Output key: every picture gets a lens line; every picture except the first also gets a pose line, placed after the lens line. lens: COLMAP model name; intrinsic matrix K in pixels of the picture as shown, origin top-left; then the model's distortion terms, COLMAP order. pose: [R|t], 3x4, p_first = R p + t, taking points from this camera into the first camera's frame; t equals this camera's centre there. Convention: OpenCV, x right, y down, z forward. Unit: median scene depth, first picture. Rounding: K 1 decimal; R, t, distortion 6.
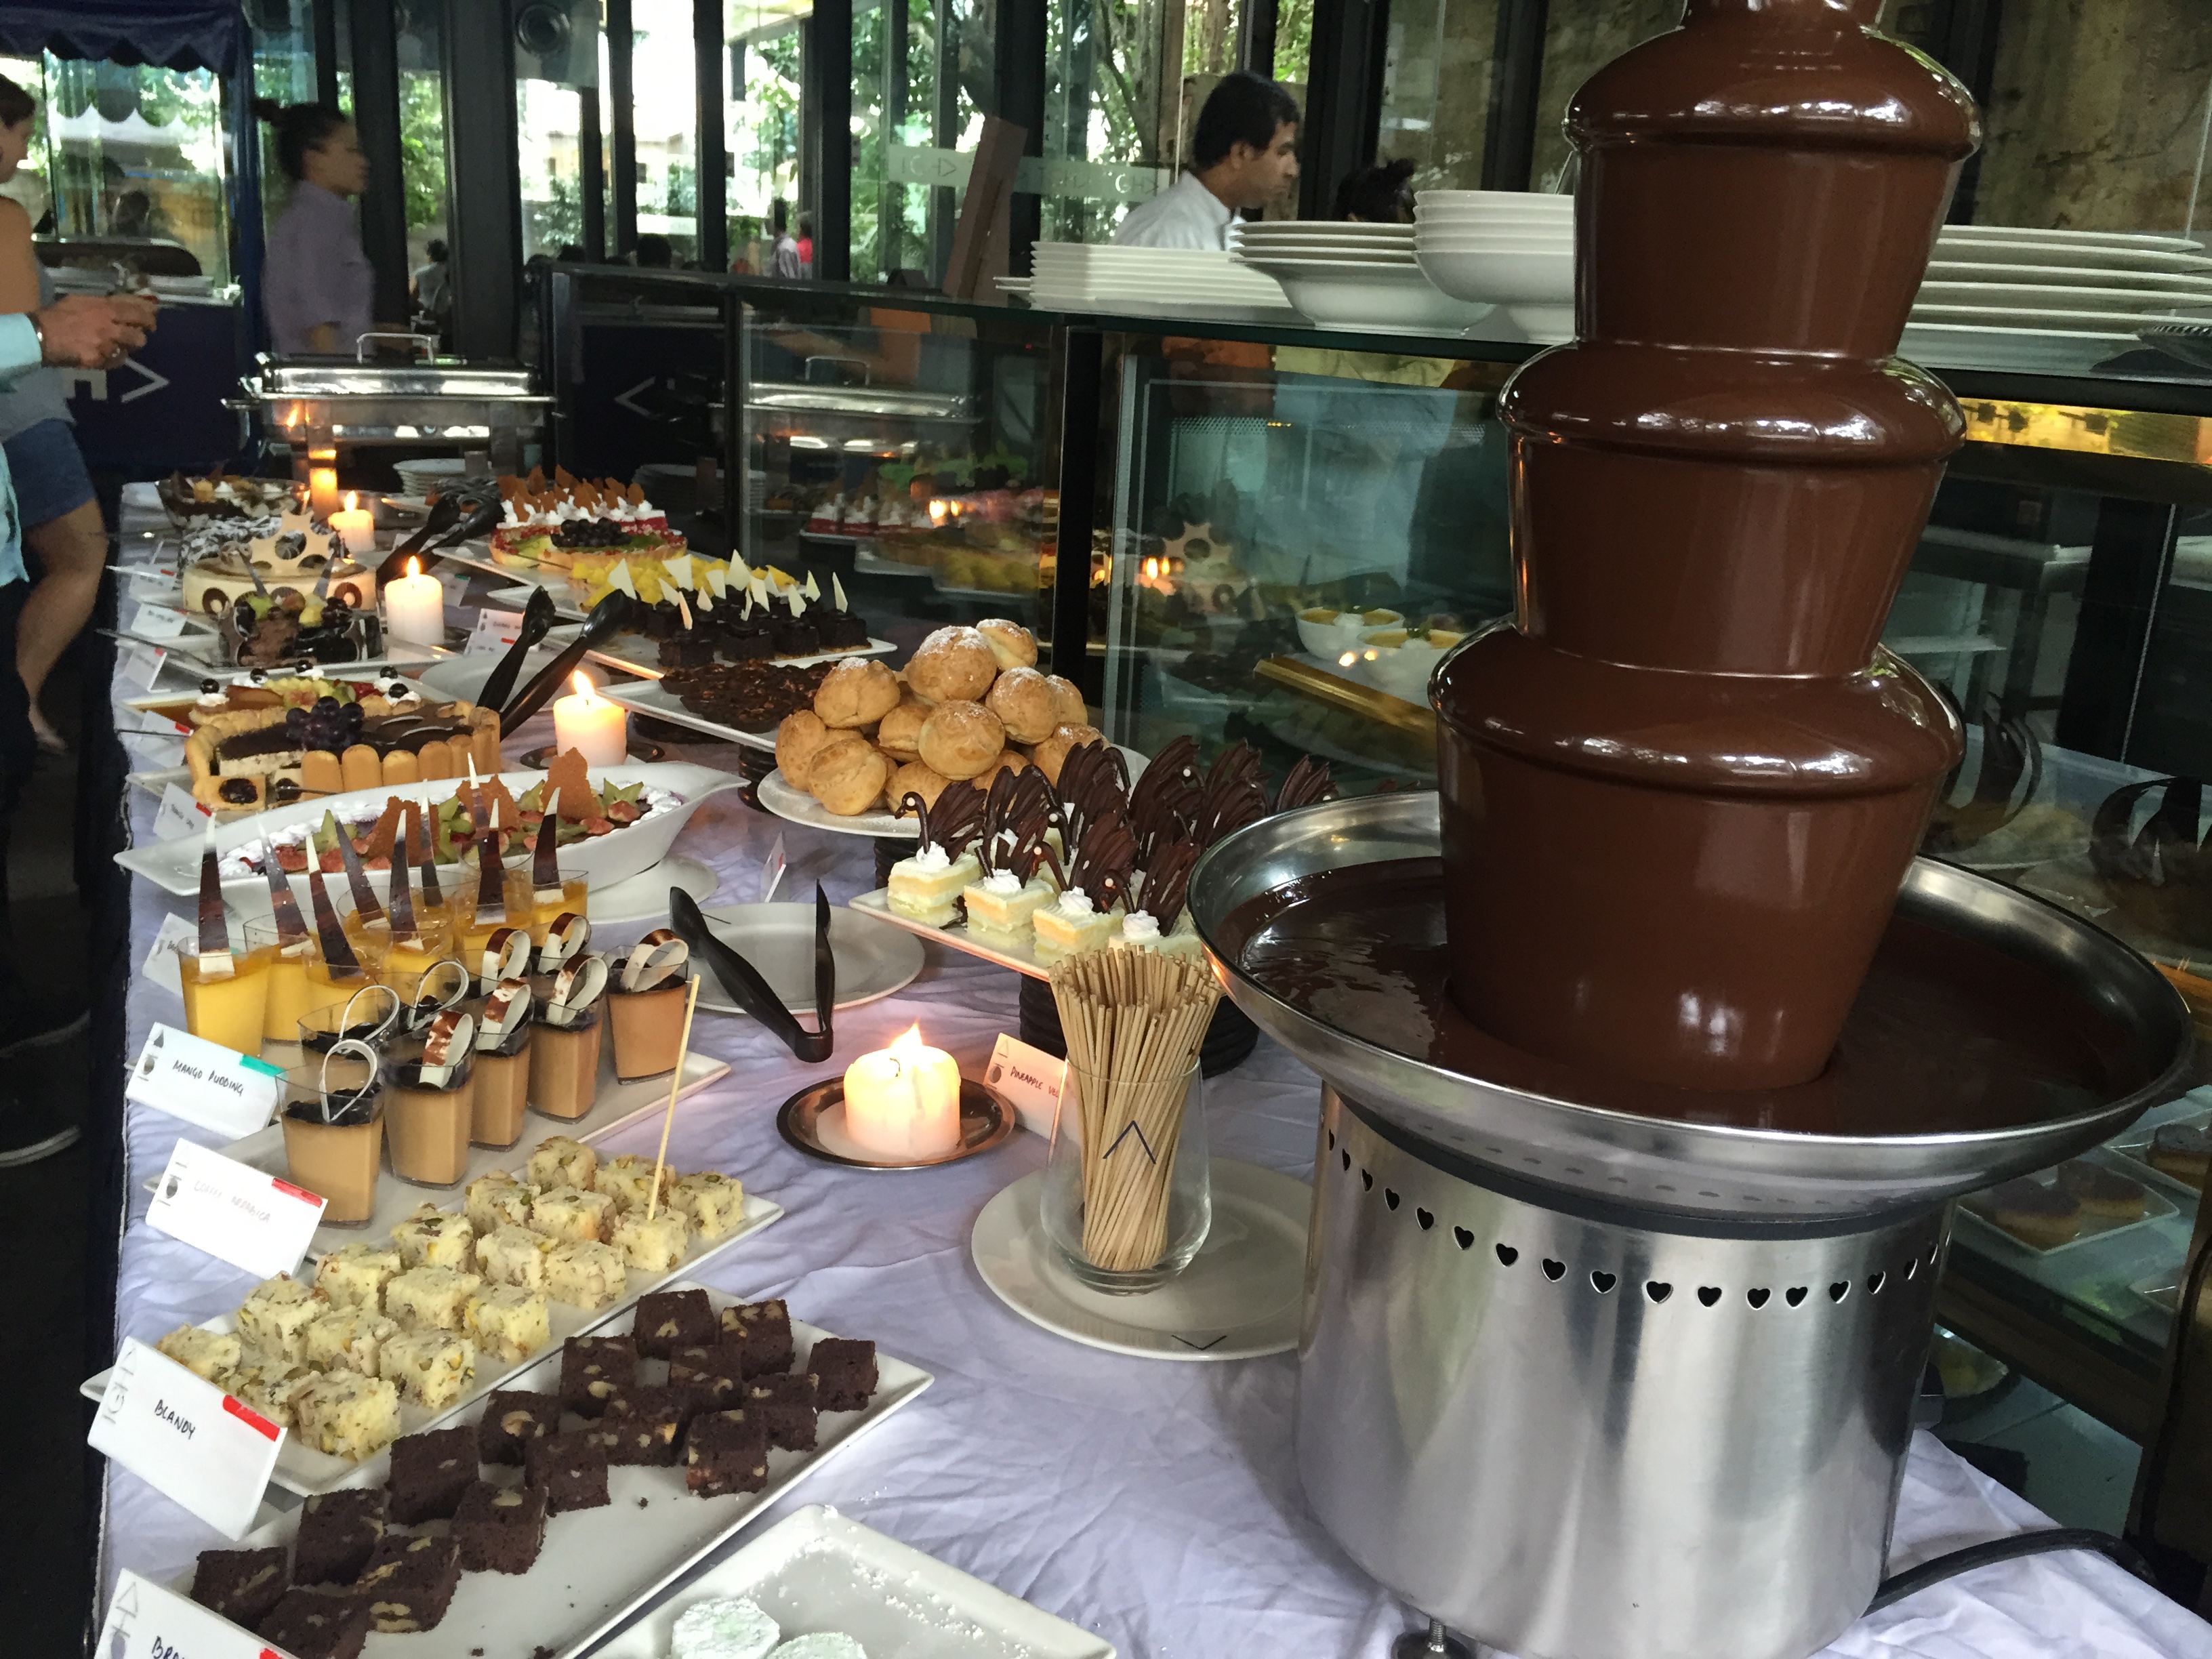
lens RADIAL K [[1887.7, 0, 1110.8], [0, 1887.7, 835.5], [0, 0, 1]] dist [0.102144, -0.187739]
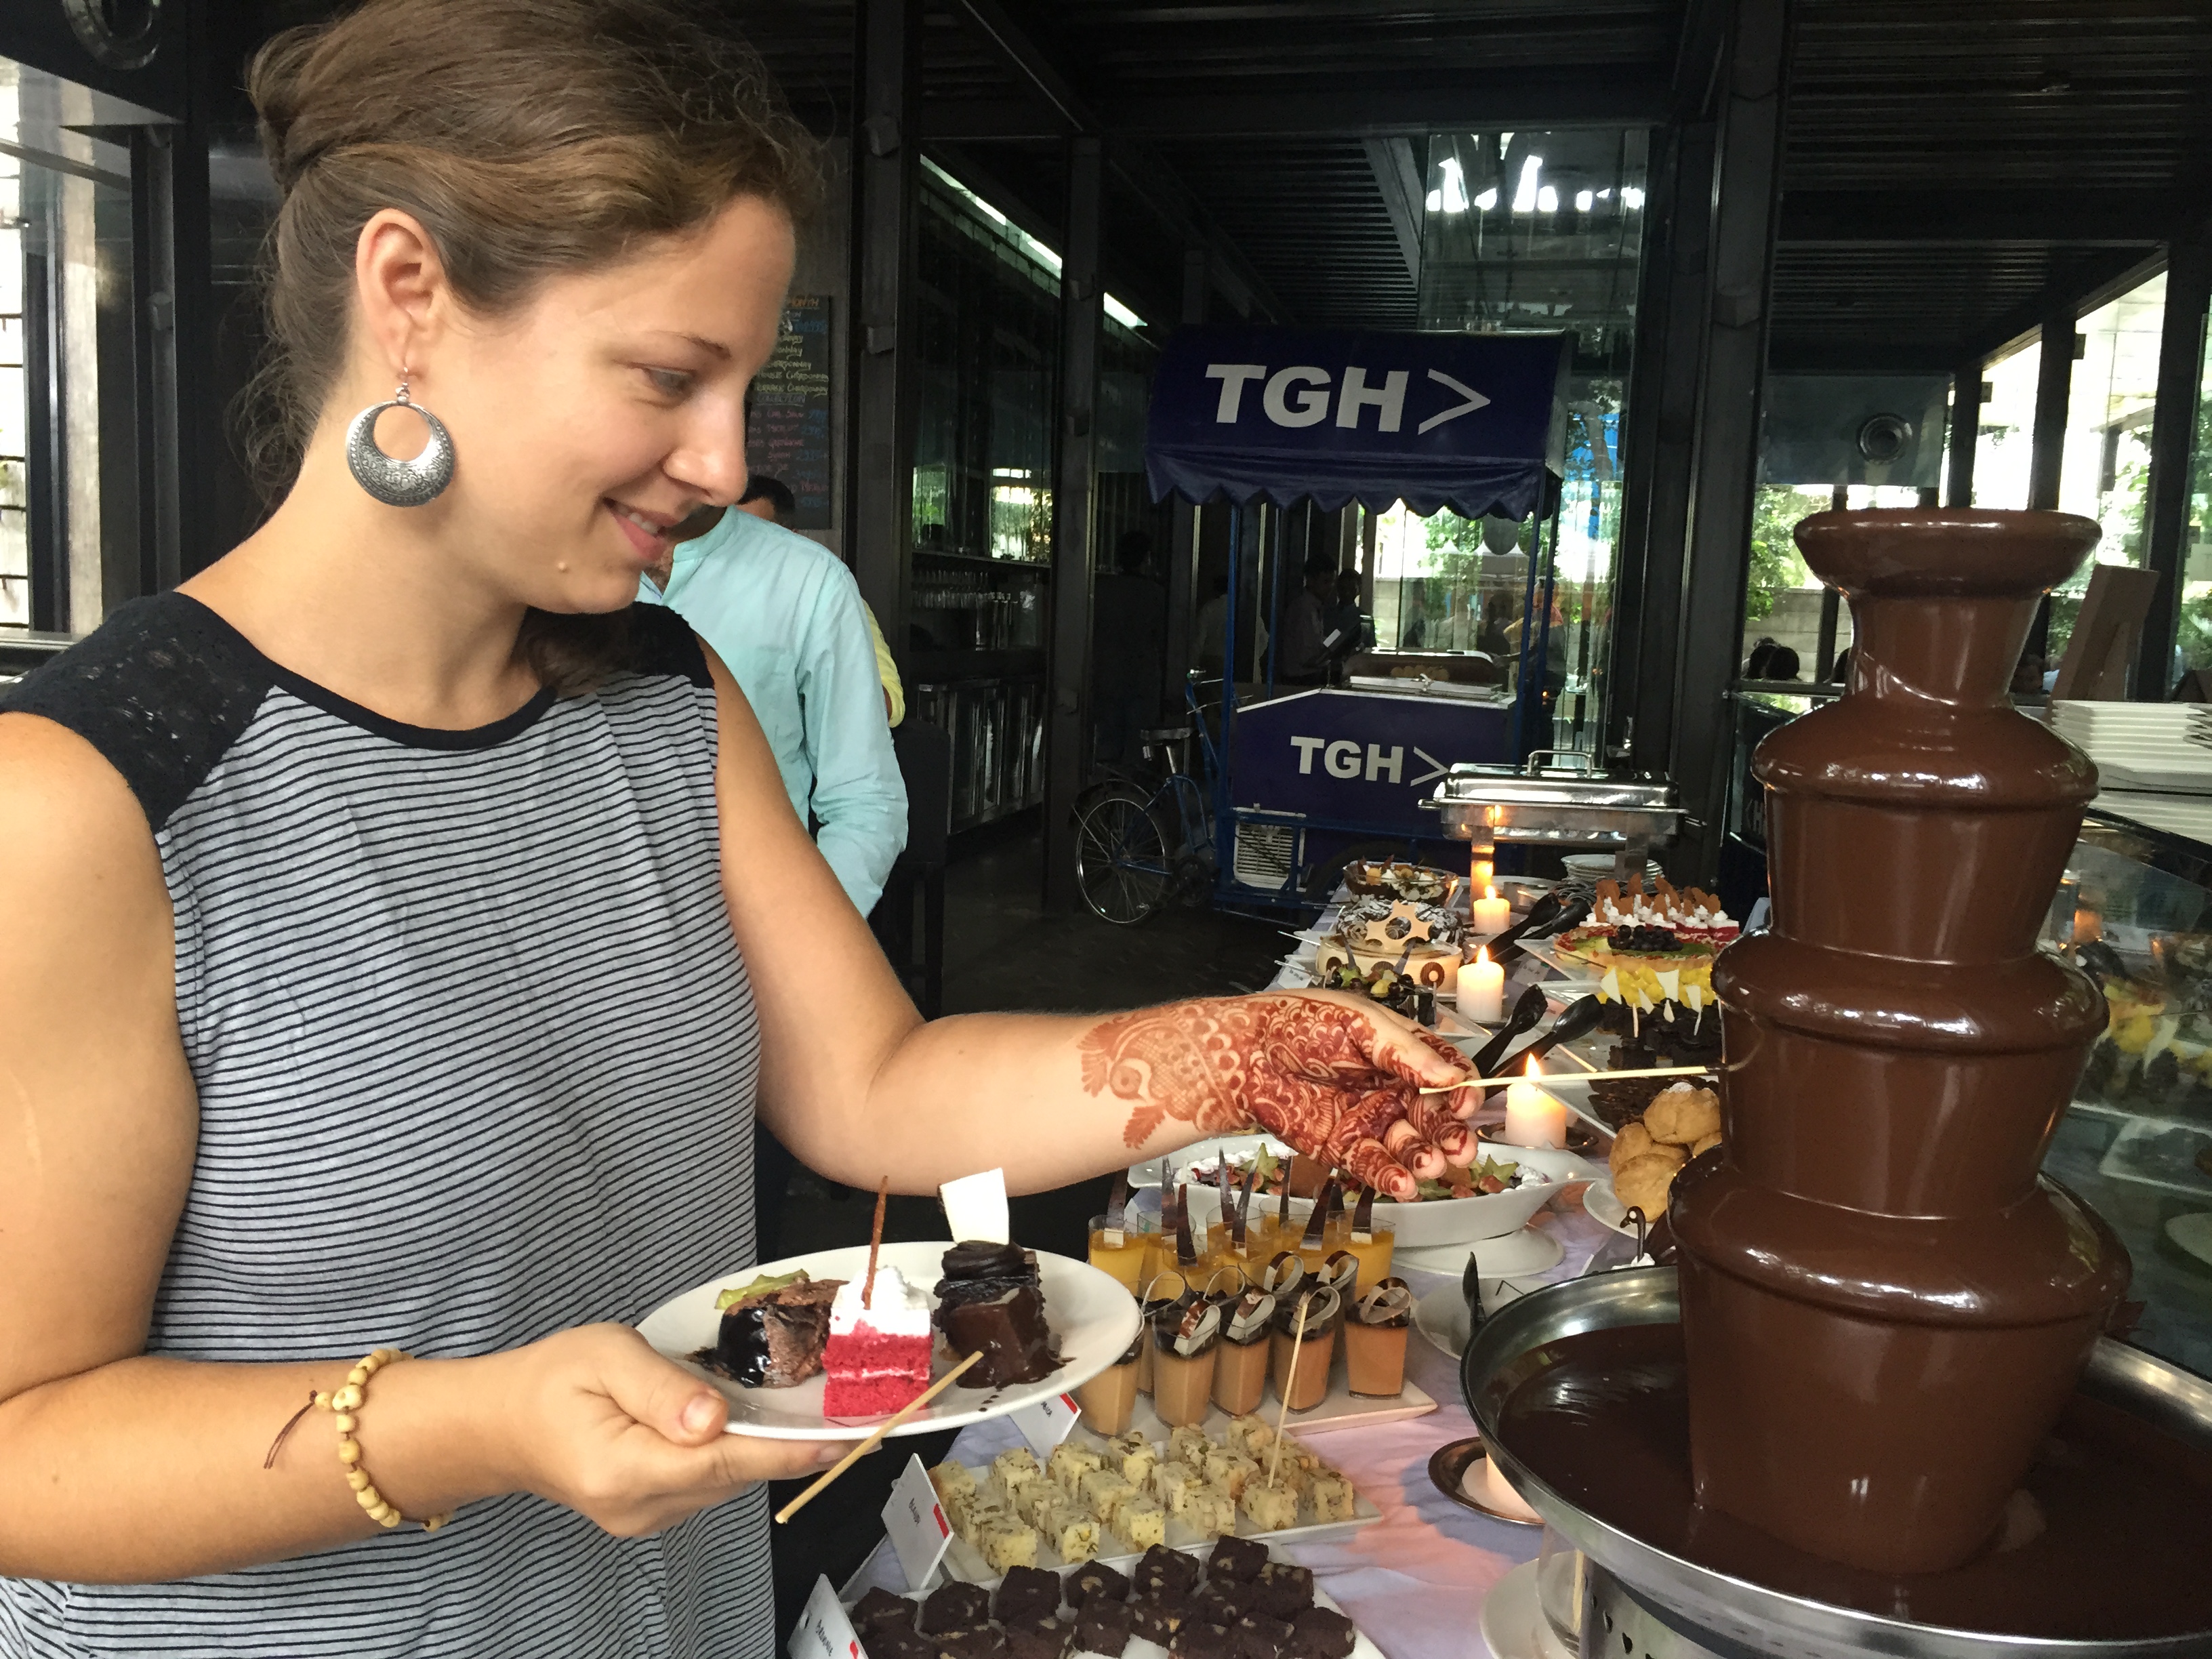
lens RADIAL K [[1887.7, 0, 1110.8], [0, 1887.7, 835.5], [0, 0, 1]] dist [0.102144, -0.187739]
pose [[0.779872, 0.056551, -0.623379, 0.301894], [-0.172355, 0.976812, -0.127010, -0.035158], [0.601742, 0.206494, 0.771536, -0.119953]]
